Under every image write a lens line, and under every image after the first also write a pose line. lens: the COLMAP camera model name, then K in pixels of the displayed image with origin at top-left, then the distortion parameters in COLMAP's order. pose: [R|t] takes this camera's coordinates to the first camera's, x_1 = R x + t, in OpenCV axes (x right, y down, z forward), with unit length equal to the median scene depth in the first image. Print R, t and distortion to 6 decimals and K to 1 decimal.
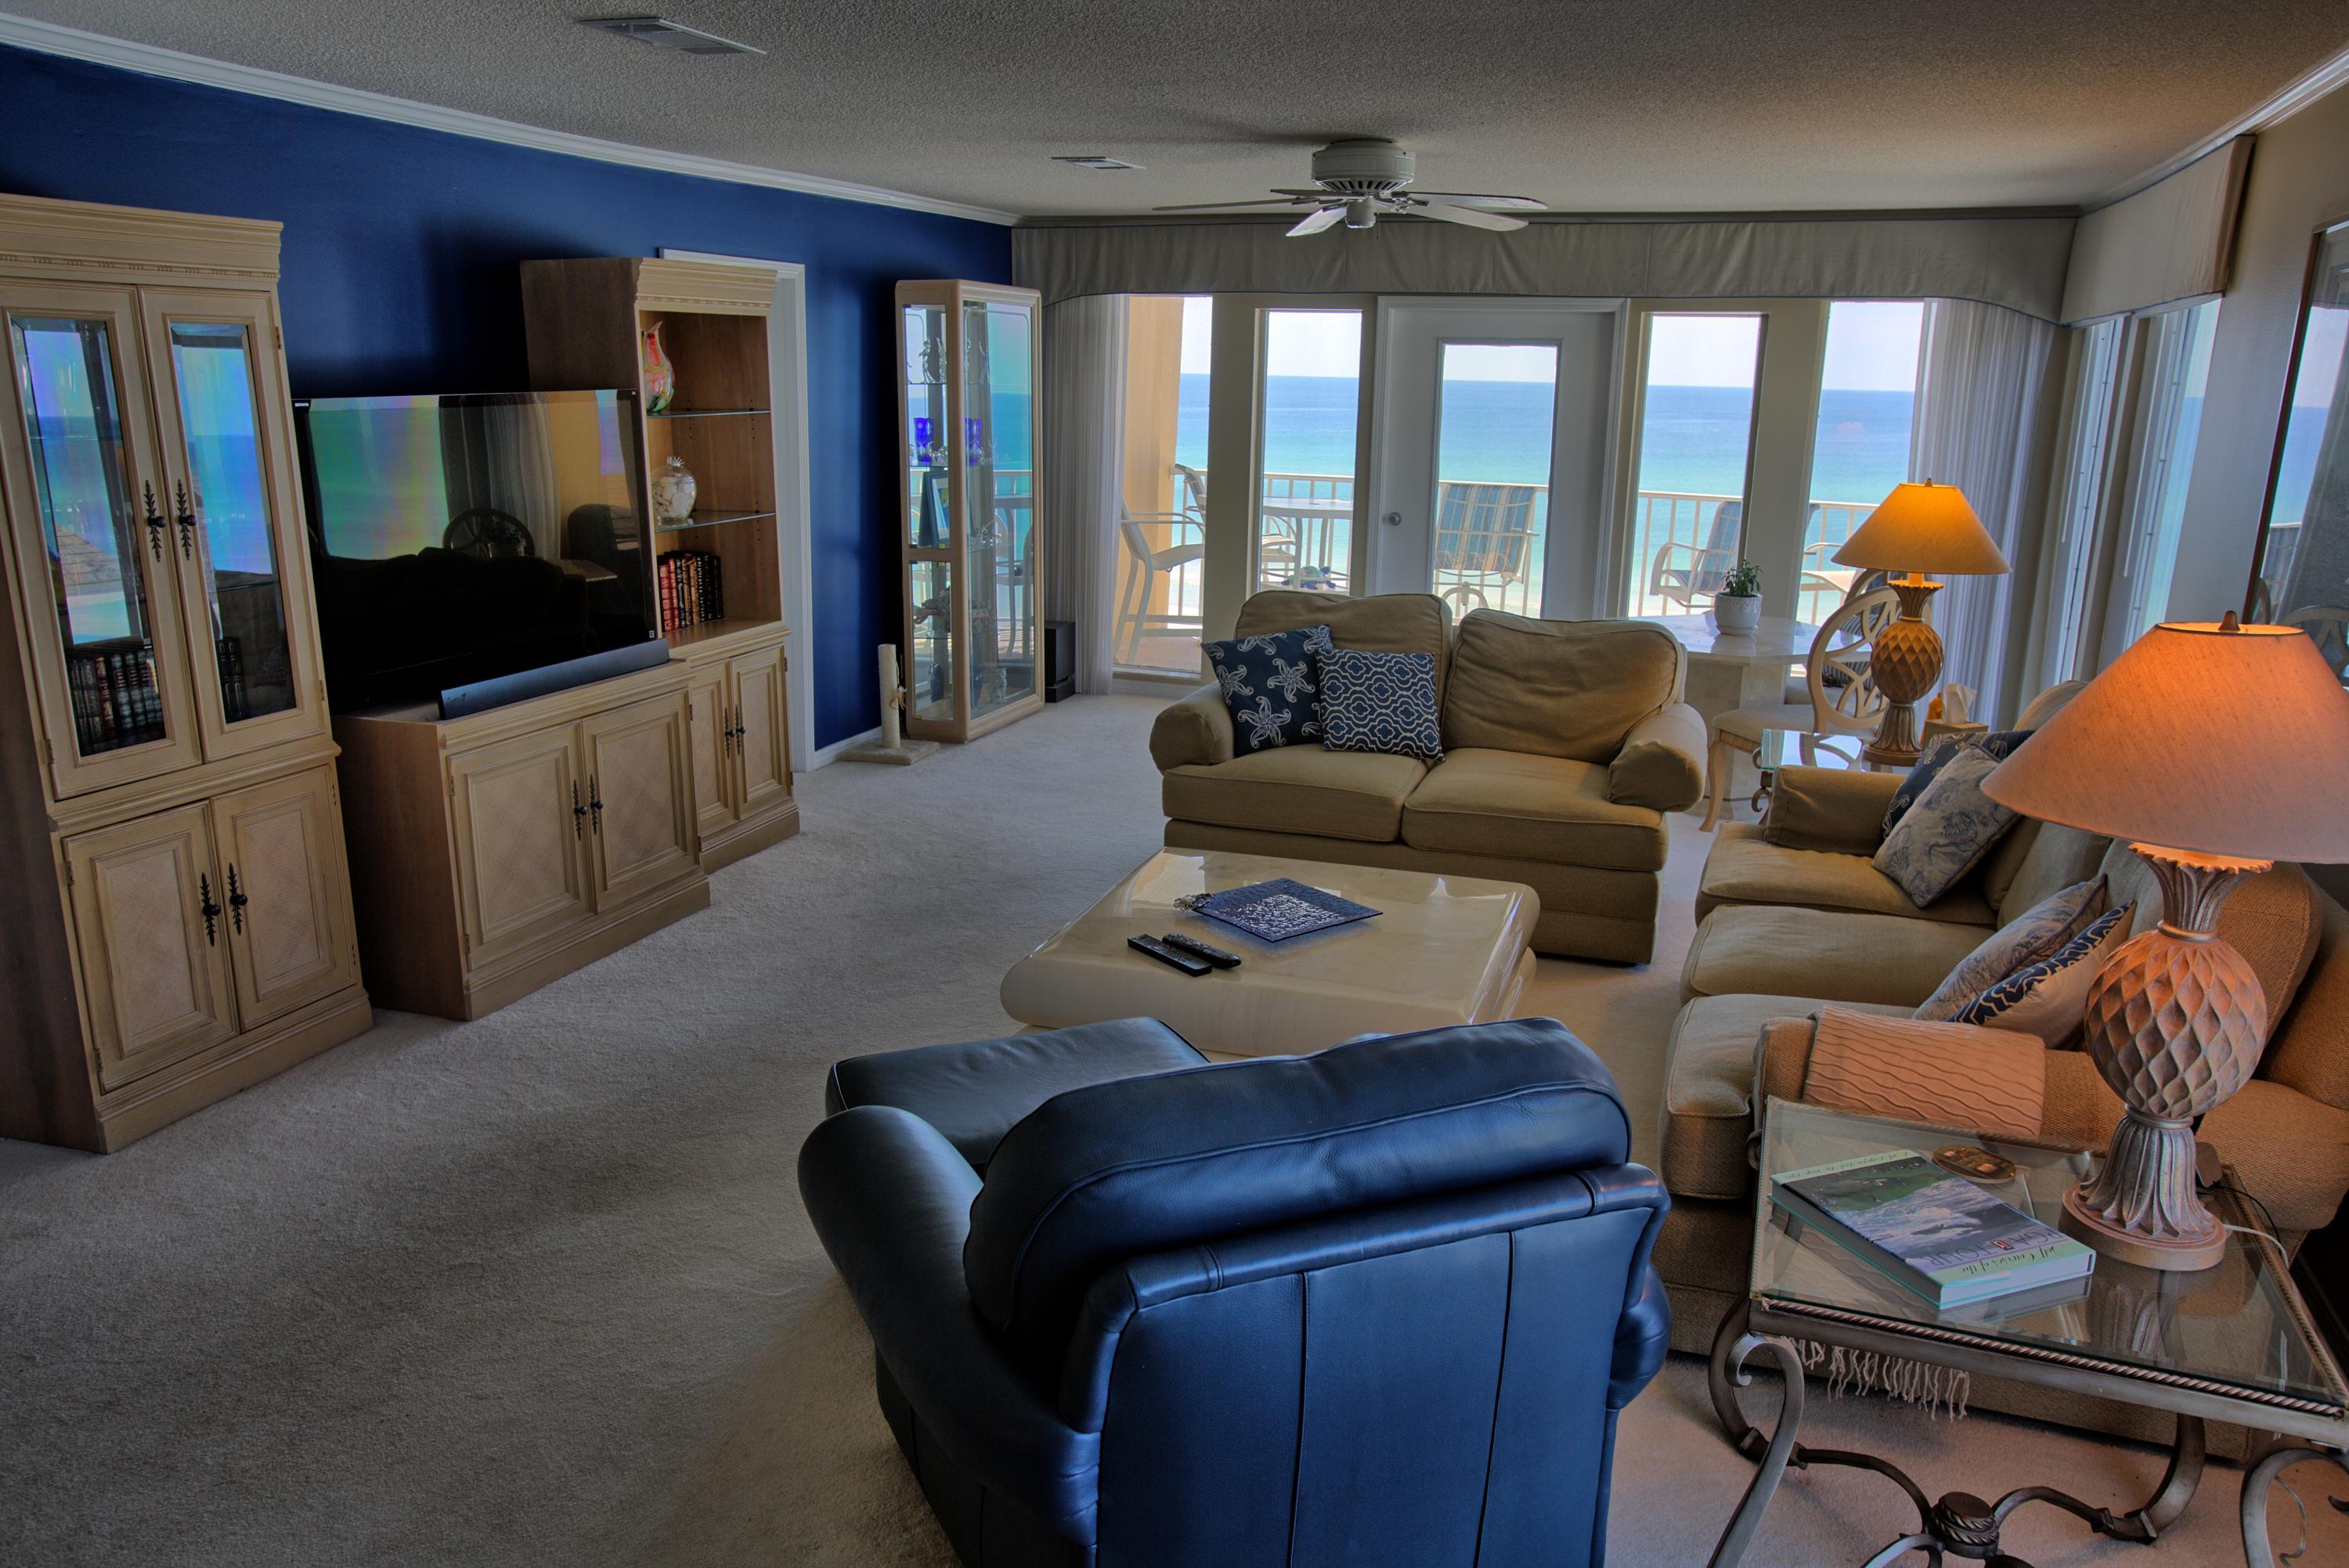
lens RADIAL K [[1724.4, 0, 1174.5], [0, 1724.4, 784.0], [0, 0, 1]] dist [-0.012154, -0.000728]
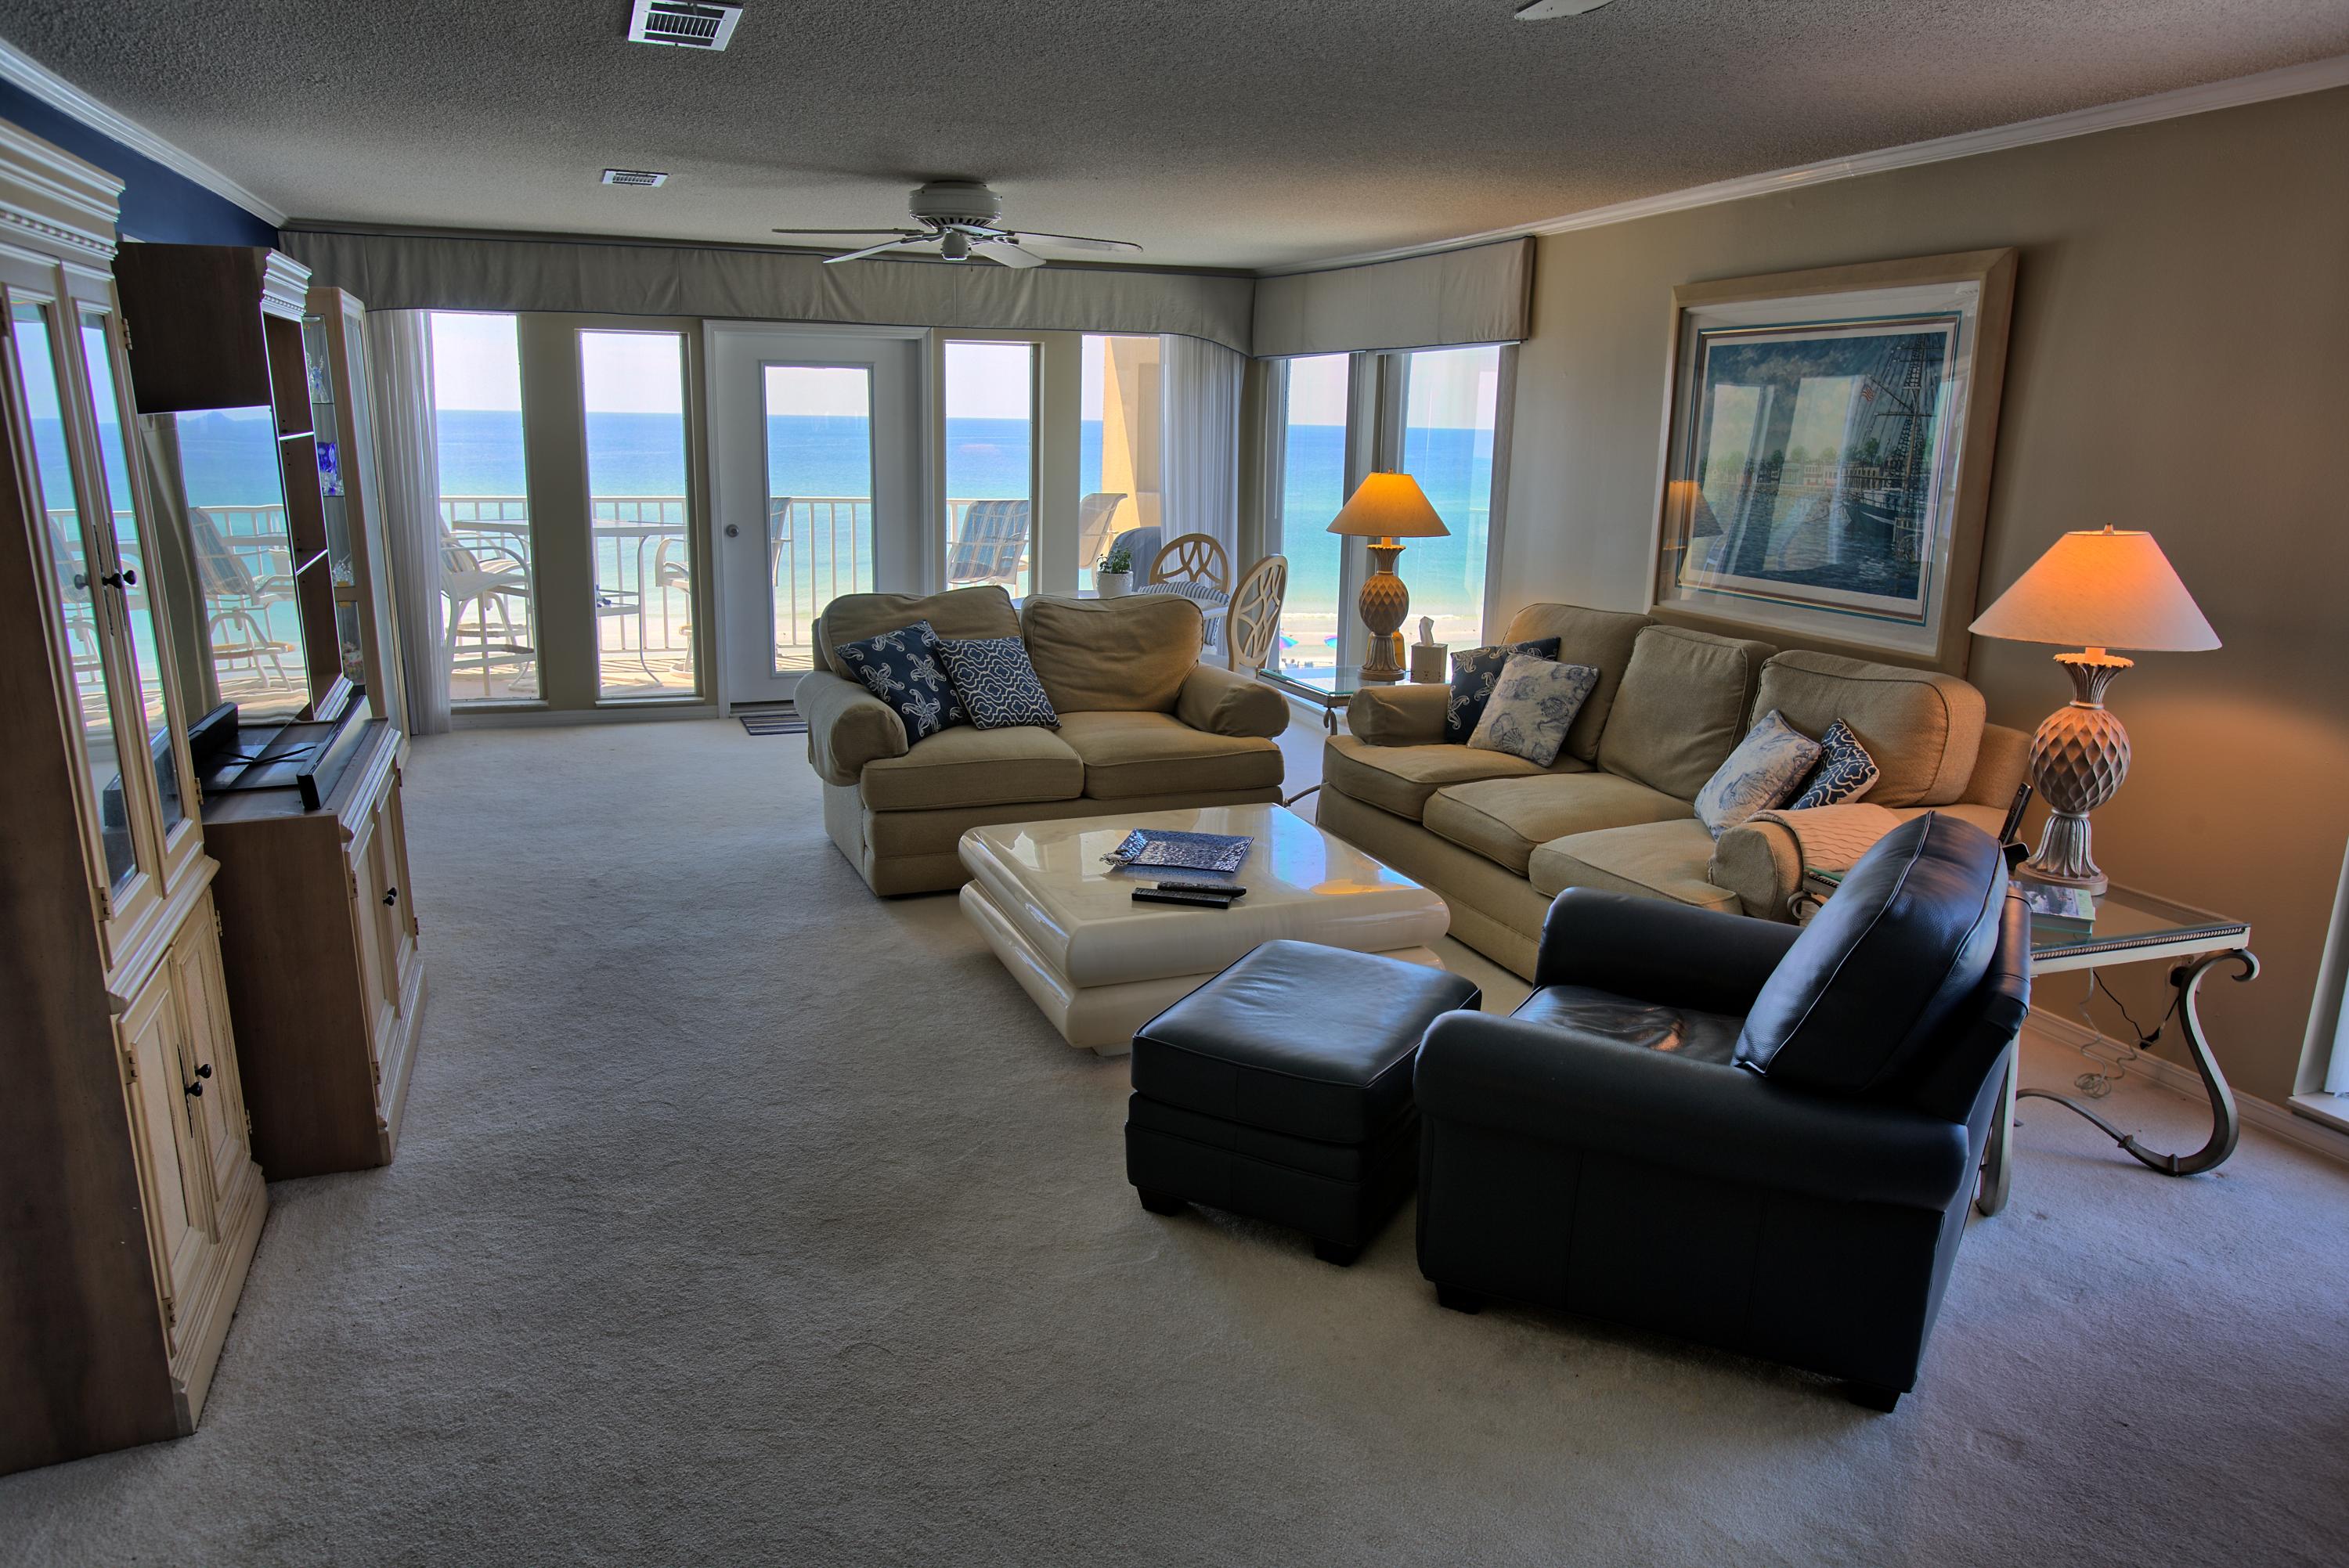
lens RADIAL K [[1599.2, 0, 1172.4], [0, 1599.2, 750.4], [0, 0, 1]] dist [-0.031939, 0.094855]
pose [[0.768360, -0.137571, 0.625058, -0.449558], [0.148048, 0.988341, 0.035537, -0.024089], [-0.622660, 0.065234, 0.779769, 0.120920]]
